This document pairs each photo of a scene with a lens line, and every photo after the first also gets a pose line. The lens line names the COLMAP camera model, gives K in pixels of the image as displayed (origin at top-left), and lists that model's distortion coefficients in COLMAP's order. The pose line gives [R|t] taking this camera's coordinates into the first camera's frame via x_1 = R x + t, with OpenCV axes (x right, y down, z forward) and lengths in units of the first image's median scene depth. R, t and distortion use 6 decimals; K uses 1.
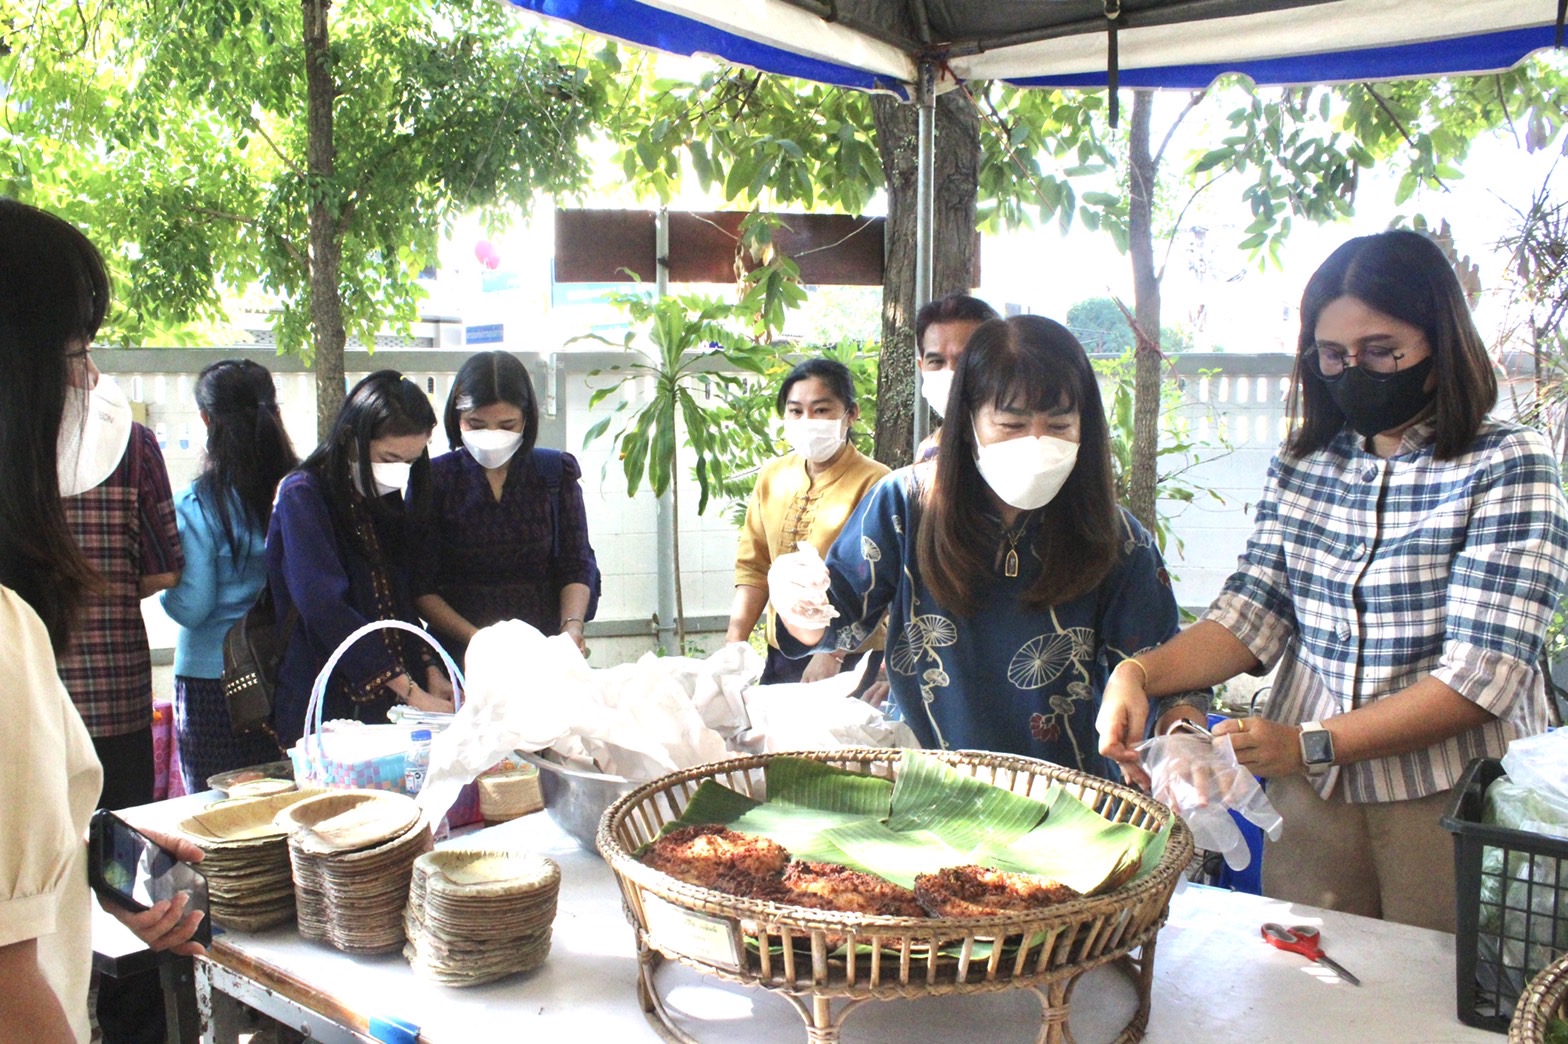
lens RADIAL K [[1431.3, 0, 713.3], [0, 1431.3, 515.7], [0, 0, 1]] dist [-0.156087, 0.211880]
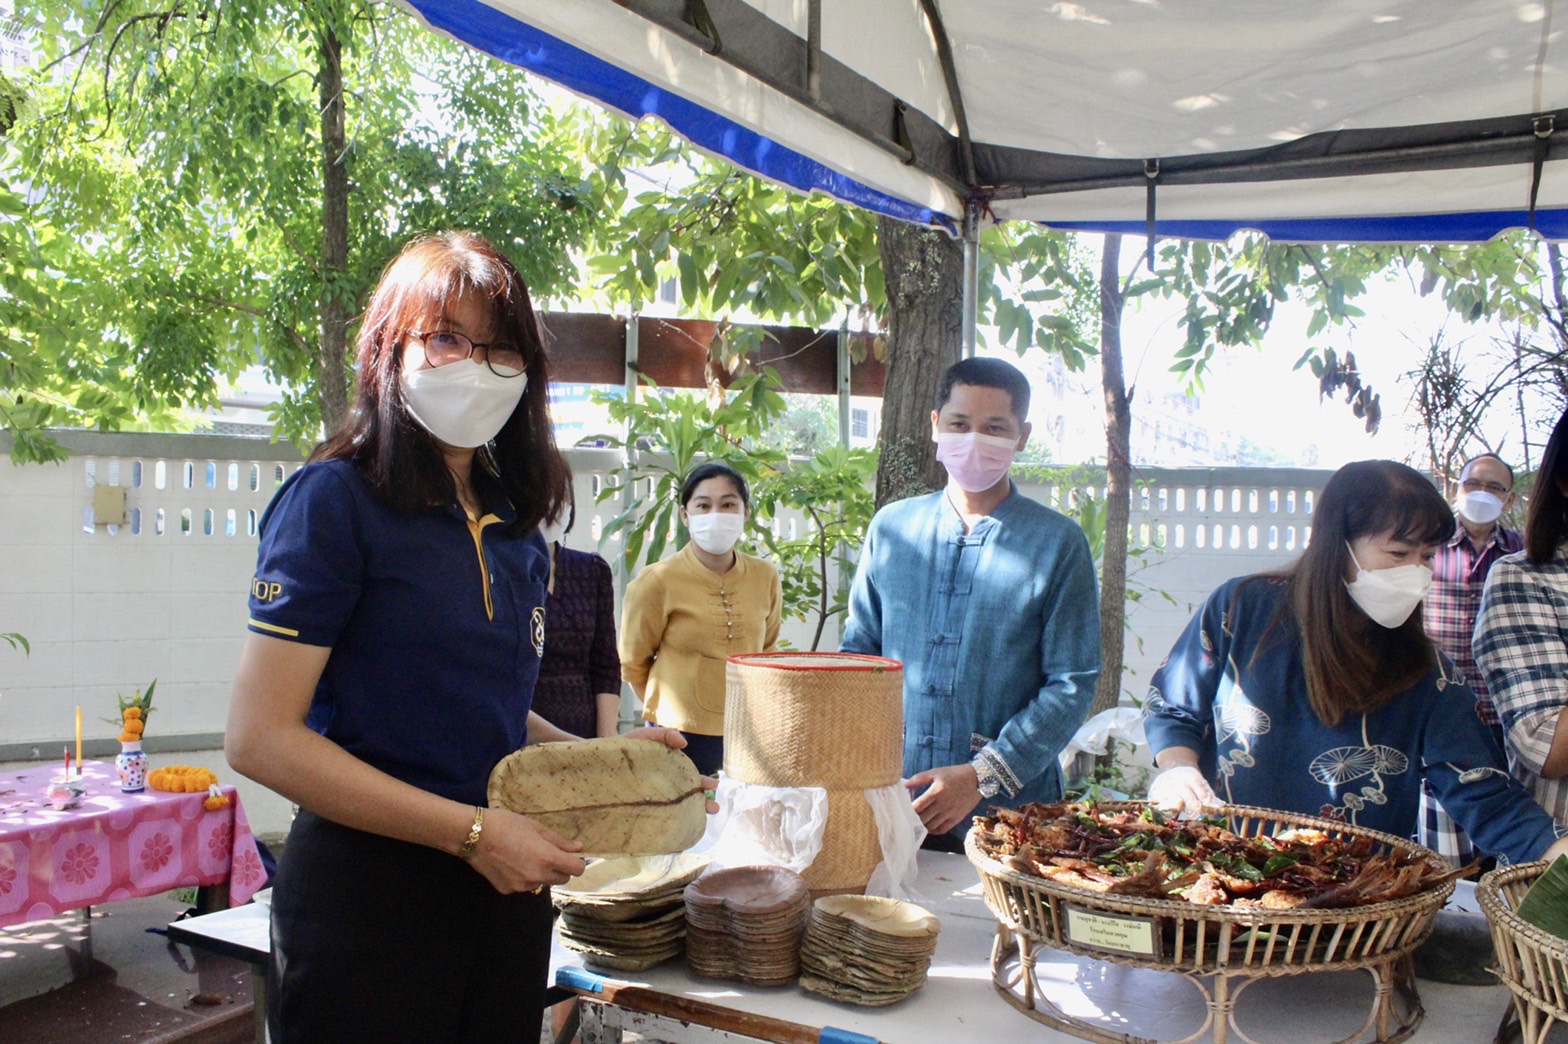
lens RADIAL K [[1440.5, 0, 712.1], [0, 1440.5, 525.6], [0, 0, 1]] dist [-0.115145, 0.092770]
pose [[0.992136, 0.022438, 0.123134, -0.119667], [-0.014789, 0.997924, -0.062685, 0.004539], [-0.124285, 0.060371, 0.990408, -0.050438]]
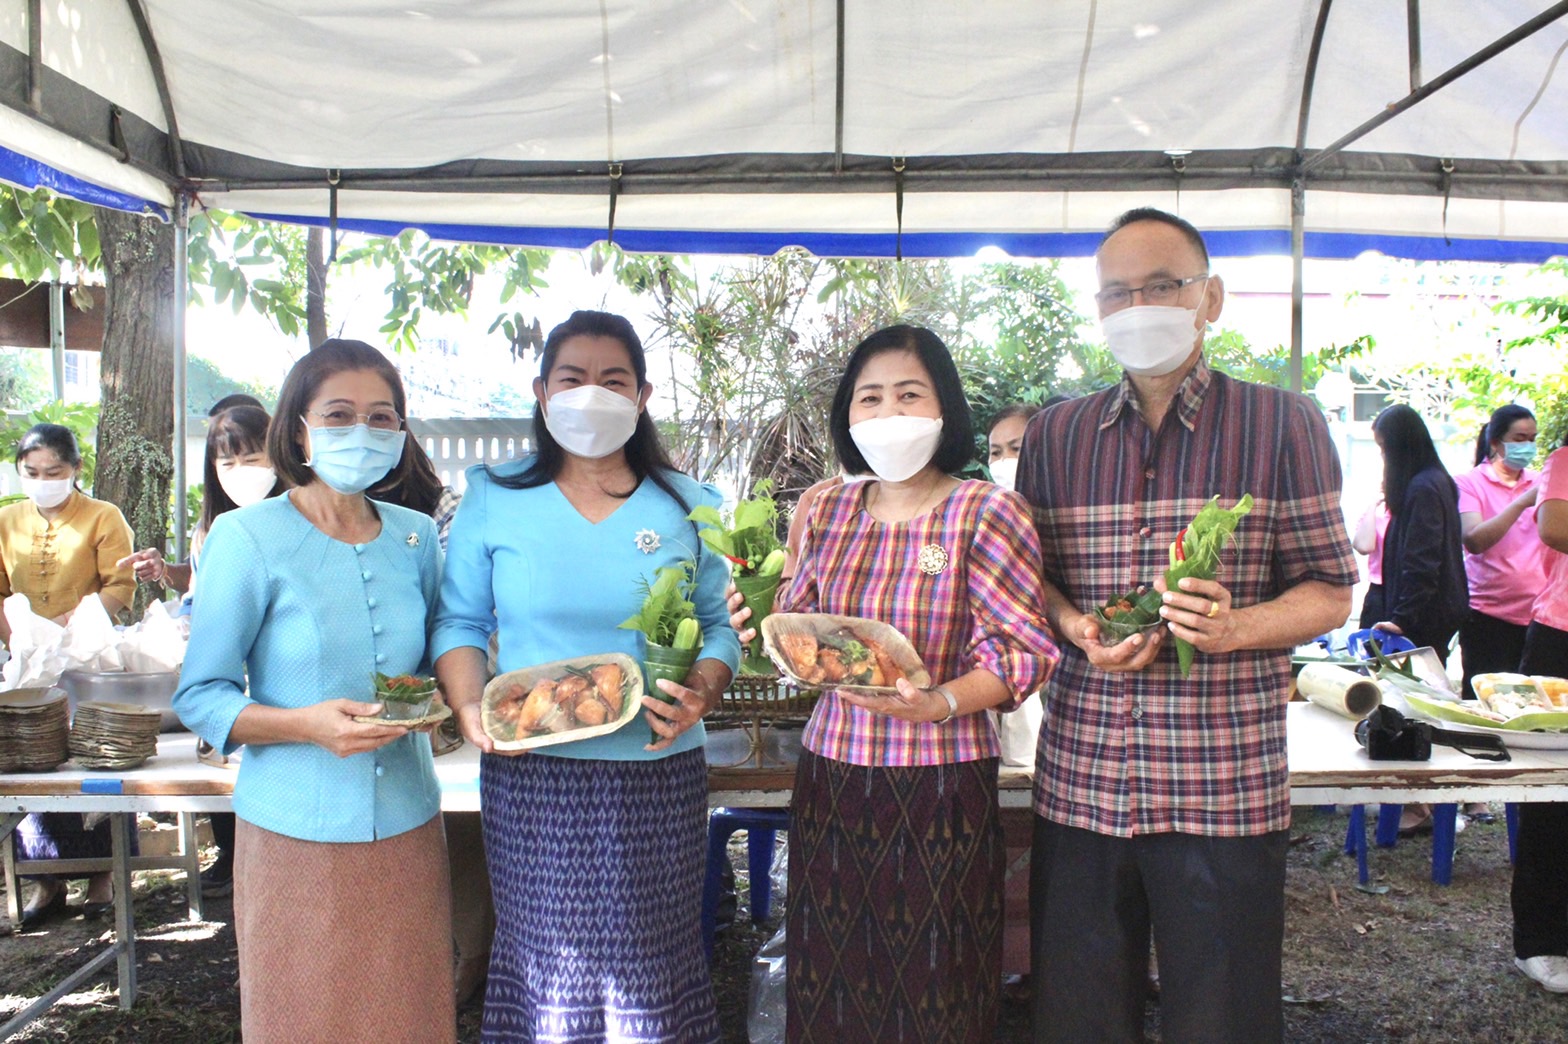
lens RADIAL K [[1618.1, 0, 819.8], [0, 1618.1, 525.7], [0, 0, 1]] dist [-0.128817, 0.175065]
pose [[0.784402, -0.014460, 0.620084, -0.190386], [0.041676, 0.998698, -0.029431, 0.032364], [-0.618851, 0.048928, 0.783983, -0.313296]]
